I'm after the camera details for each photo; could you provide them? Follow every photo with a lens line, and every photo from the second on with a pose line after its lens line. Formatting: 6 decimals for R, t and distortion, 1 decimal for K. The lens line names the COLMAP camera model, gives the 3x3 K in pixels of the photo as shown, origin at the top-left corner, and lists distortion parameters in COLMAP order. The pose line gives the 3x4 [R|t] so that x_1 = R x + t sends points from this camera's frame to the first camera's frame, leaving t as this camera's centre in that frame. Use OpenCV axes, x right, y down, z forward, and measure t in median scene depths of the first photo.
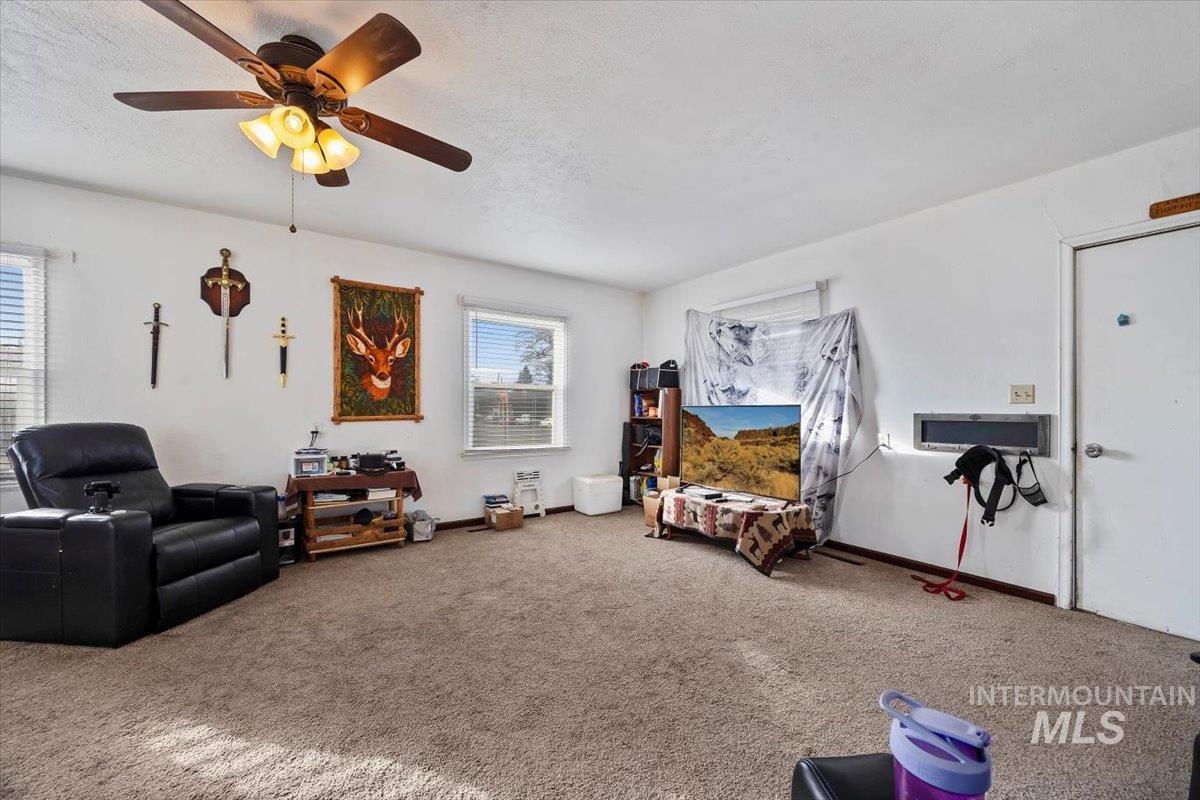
lens RADIAL K [[463.8, 0, 601.5], [0, 463.8, 418.2], [0, 0, 1]] dist [-0.000533, -0.000157]
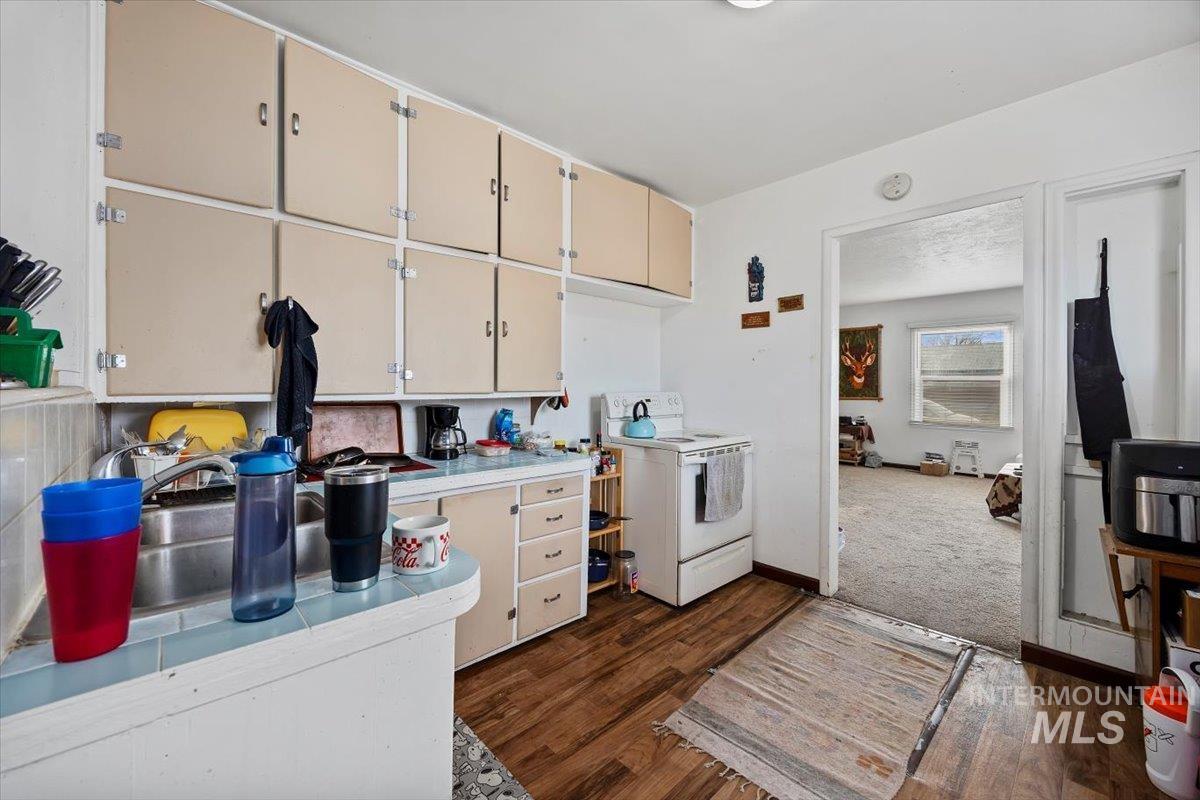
lens RADIAL K [[477.3, 0, 587.8], [0, 477.3, 393.8], [0, 0, 1]] dist [-0.007353, 0.000030]
pose [[0.122315, 0.012224, -0.992416, 1.375665], [-0.027820, 0.999573, 0.008883, -0.006192], [0.992101, 0.026523, 0.122603, -0.334395]]
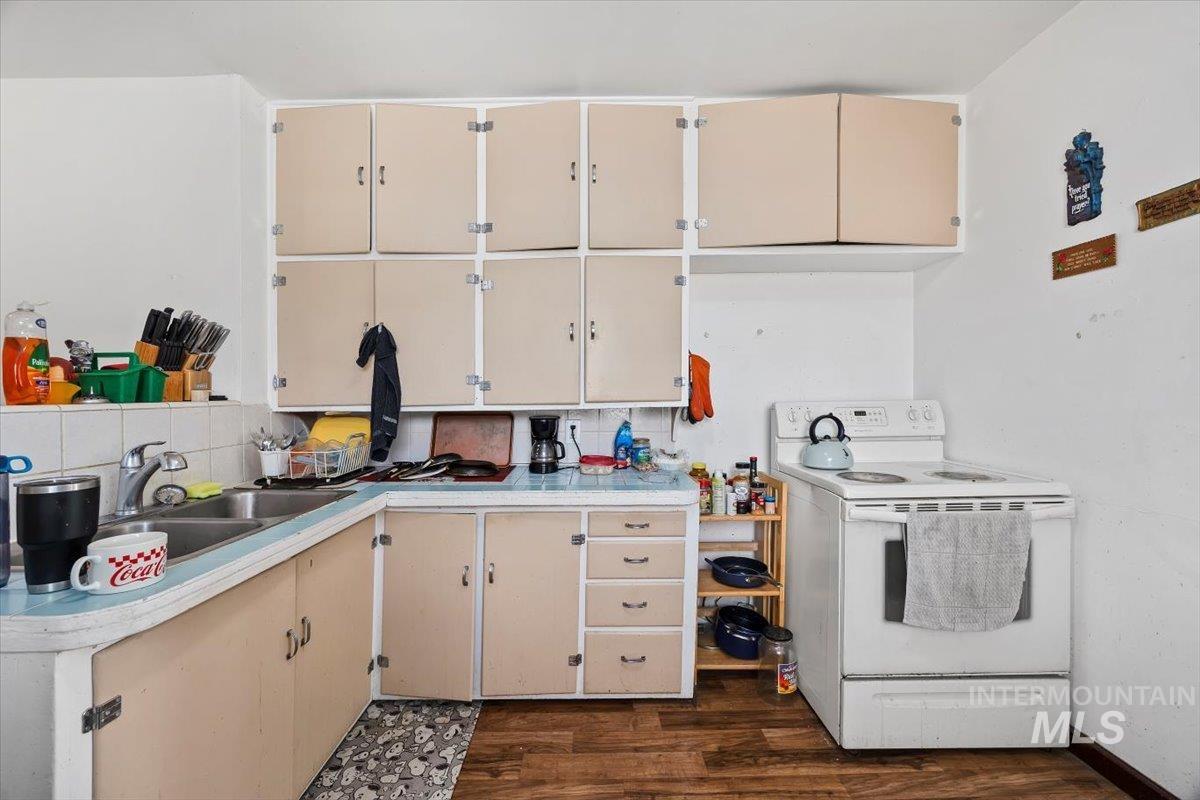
lens RADIAL K [[460.7, 0, 597.4], [0, 460.7, 403.8], [0, 0, 1]] dist [-0.001752, -0.000060]
pose [[-0.580274, 0.015226, -0.814279, 1.163975], [-0.010852, 0.999592, 0.026425, -0.012396], [0.814349, 0.024171, -0.579872, -0.050686]]
